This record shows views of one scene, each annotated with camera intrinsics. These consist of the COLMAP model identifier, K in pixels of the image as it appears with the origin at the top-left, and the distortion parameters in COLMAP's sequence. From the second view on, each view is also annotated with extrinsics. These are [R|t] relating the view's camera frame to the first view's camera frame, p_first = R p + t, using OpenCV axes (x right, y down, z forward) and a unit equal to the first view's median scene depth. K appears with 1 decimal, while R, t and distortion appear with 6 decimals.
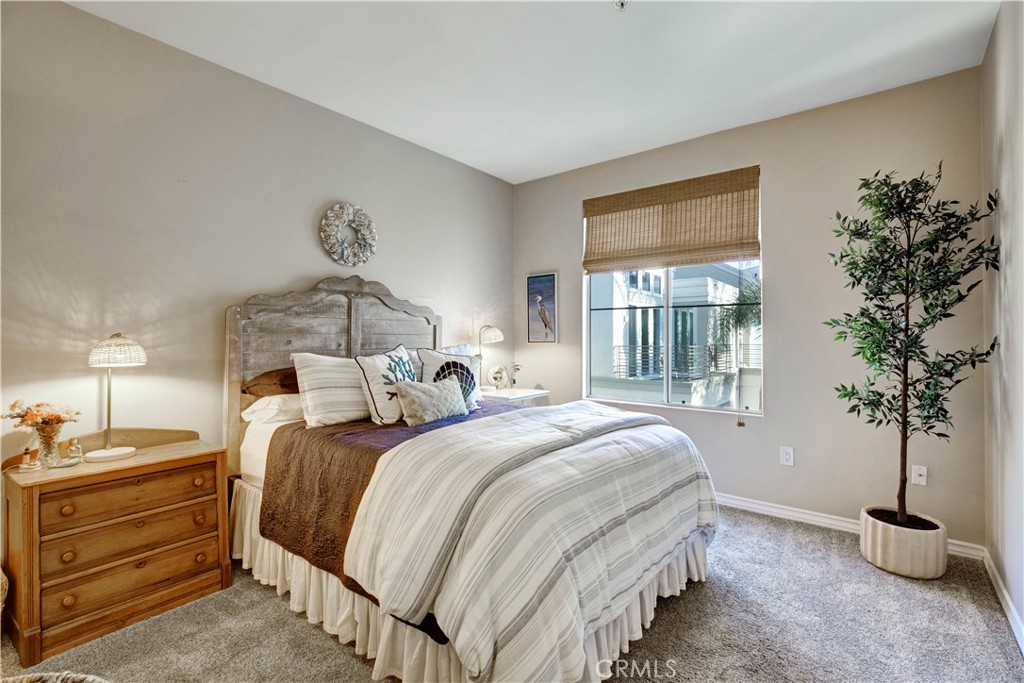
lens RADIAL K [[465.7, 0, 517.2], [0, 465.7, 346.0], [0, 0, 1]] dist [-0.024889, 0.009701]
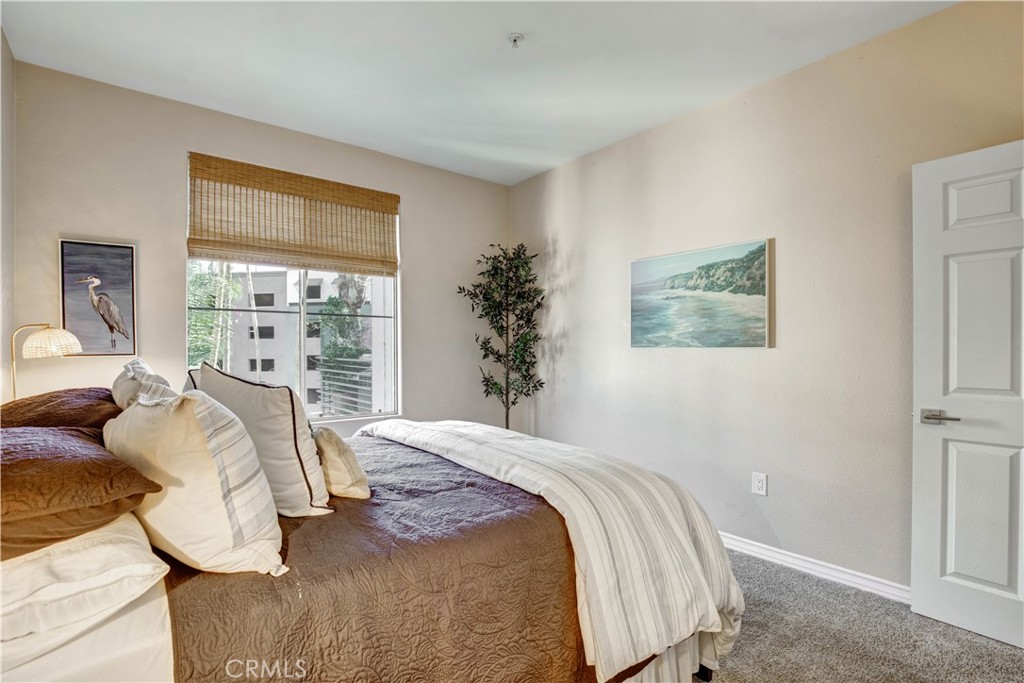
lens RADIAL K [[465.7, 0, 517.2], [0, 465.7, 346.0], [0, 0, 1]] dist [-0.024889, 0.009701]
pose [[0.246410, -0.002856, 0.969162, -0.456637], [0.013486, 0.999909, -0.000482, -0.015232], [-0.969072, 0.013189, 0.246426, 0.394240]]
